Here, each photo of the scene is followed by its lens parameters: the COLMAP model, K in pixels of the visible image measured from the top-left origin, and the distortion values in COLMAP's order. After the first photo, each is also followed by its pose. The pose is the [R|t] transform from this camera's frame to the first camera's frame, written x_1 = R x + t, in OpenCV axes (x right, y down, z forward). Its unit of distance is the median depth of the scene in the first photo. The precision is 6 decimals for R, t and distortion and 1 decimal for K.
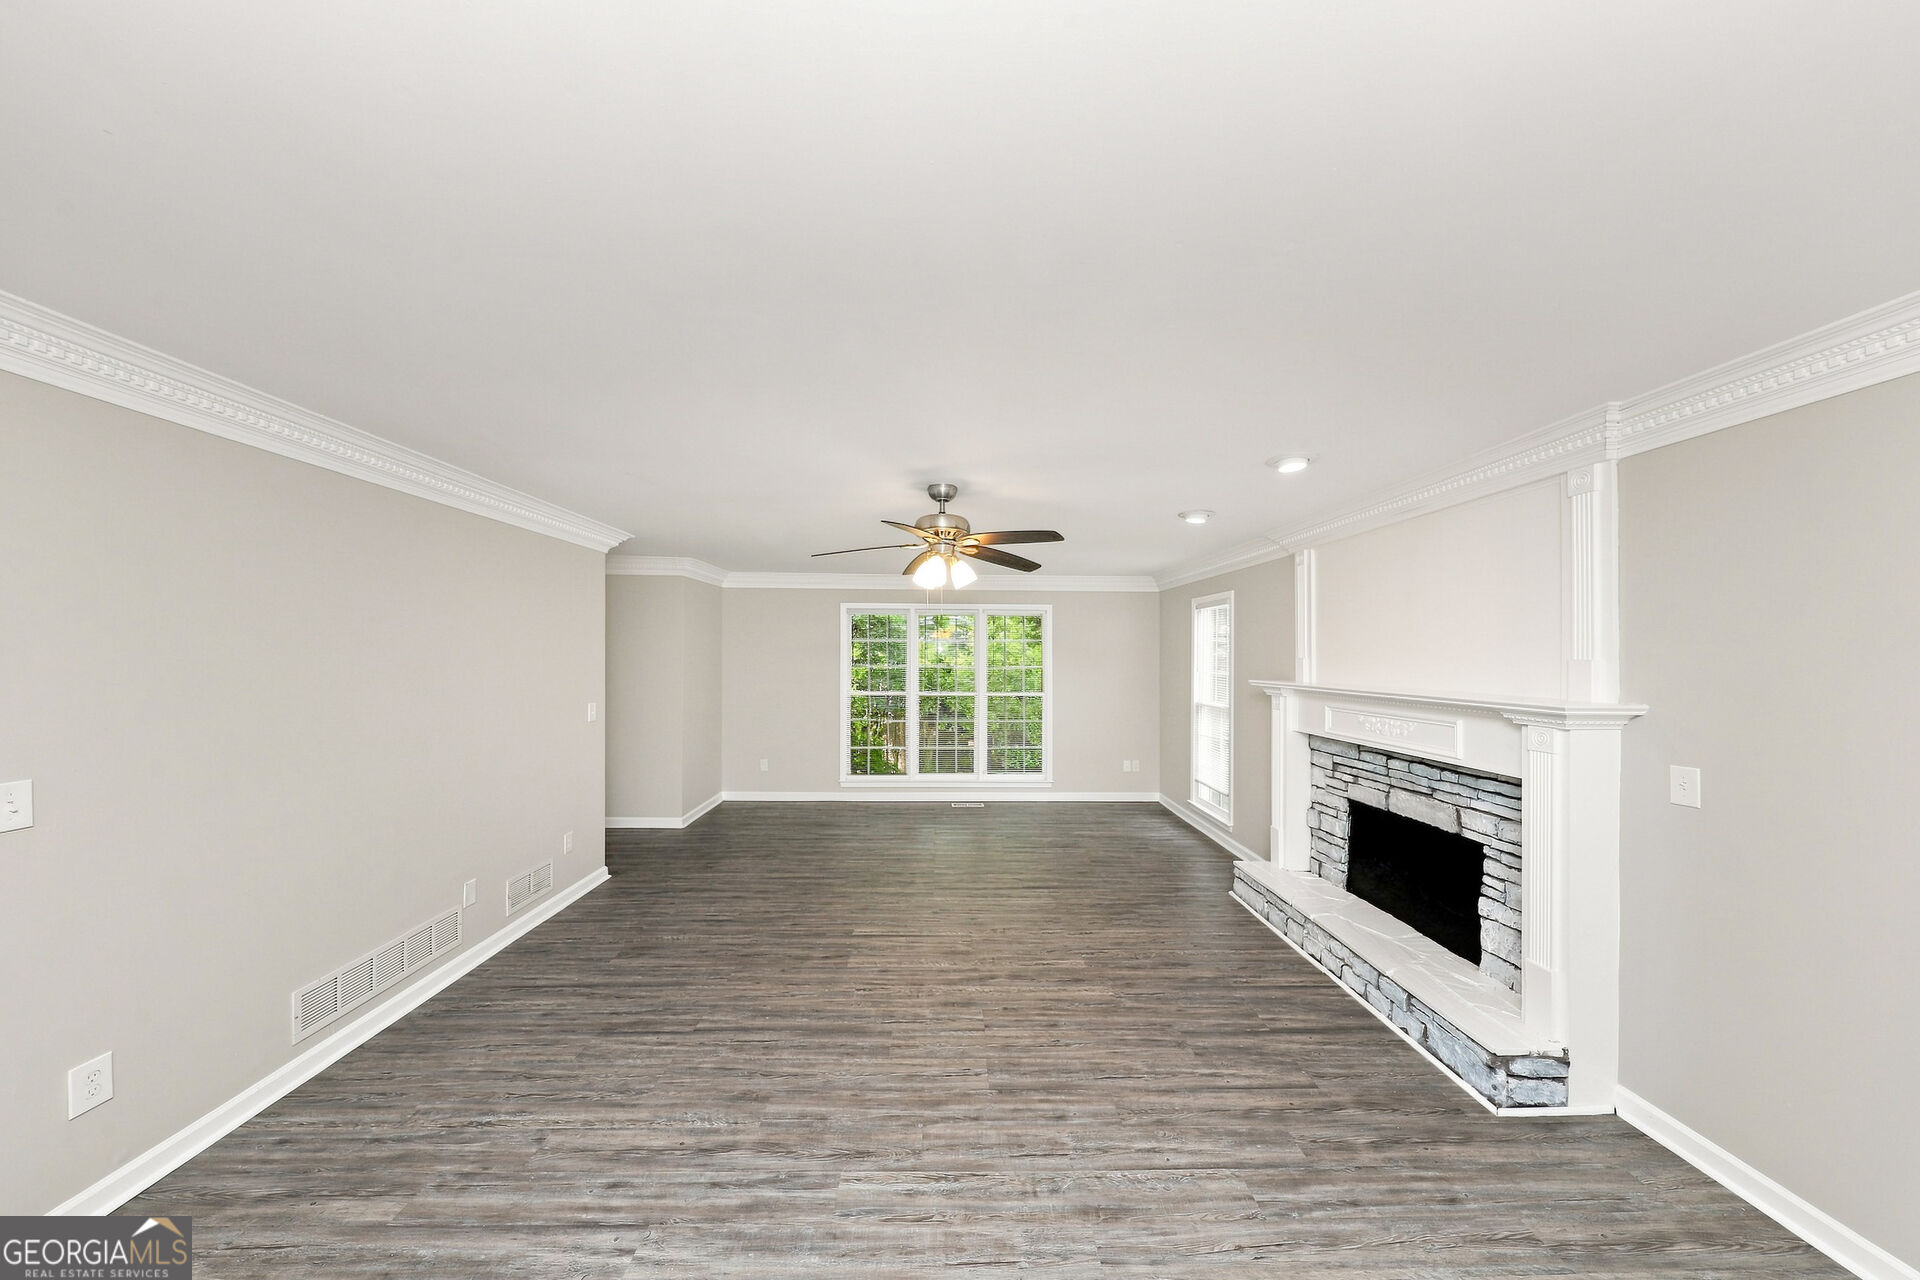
lens RADIAL K [[617.0, 0, 954.3], [0, 617.0, 648.8], [0, 0, 1]] dist [-0.002043, -0.000217]
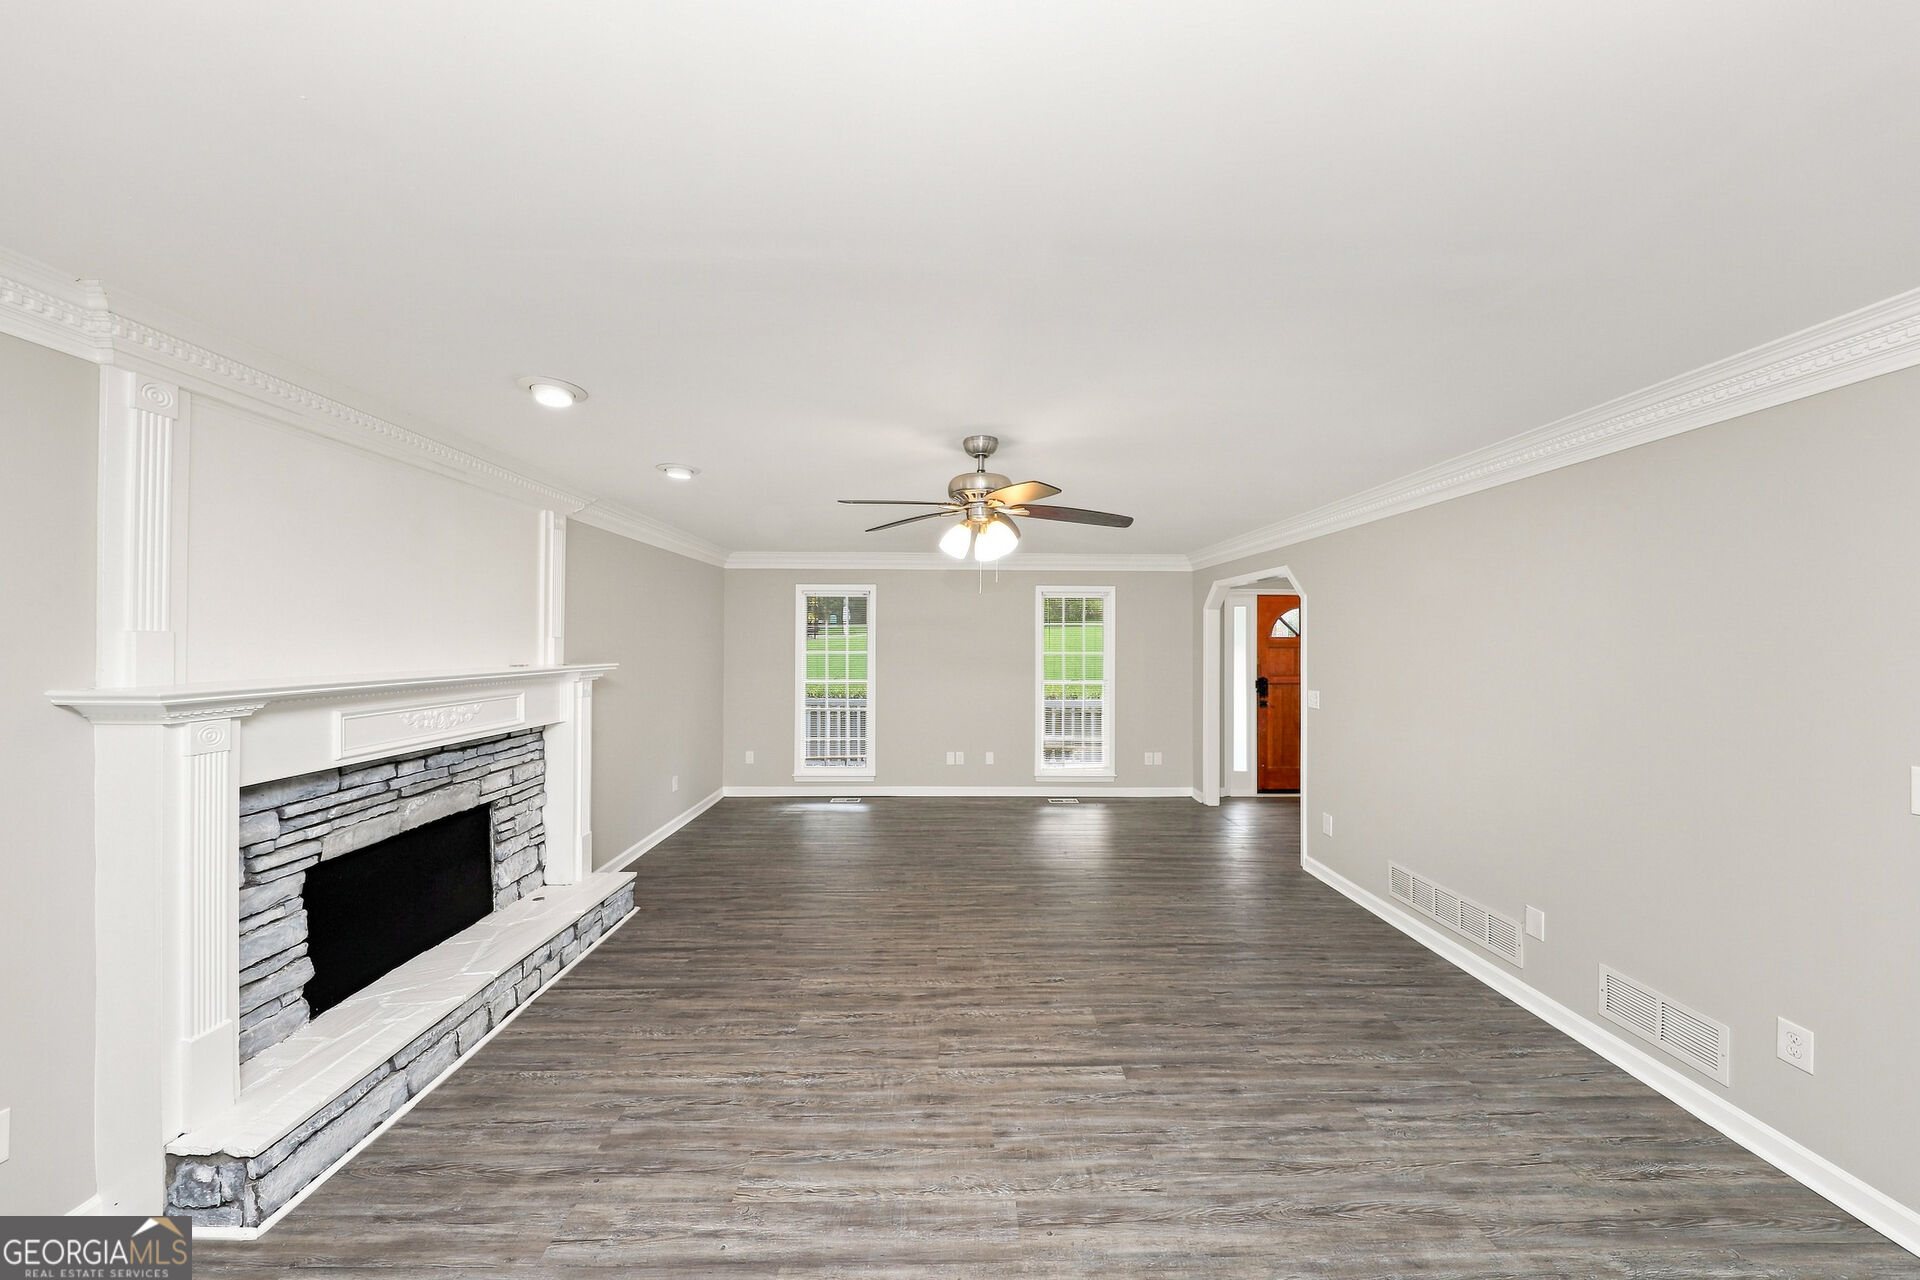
lens RADIAL K [[617.0, 0, 960.3], [0, 617.0, 640.8], [0, 0, 1]] dist [-0.002043, -0.000217]
pose [[-0.999945, -0.010278, -0.001882, 0.010953], [-0.010250, 0.999845, -0.014322, 0.029674], [0.002029, -0.014302, -0.999896, 1.931684]]
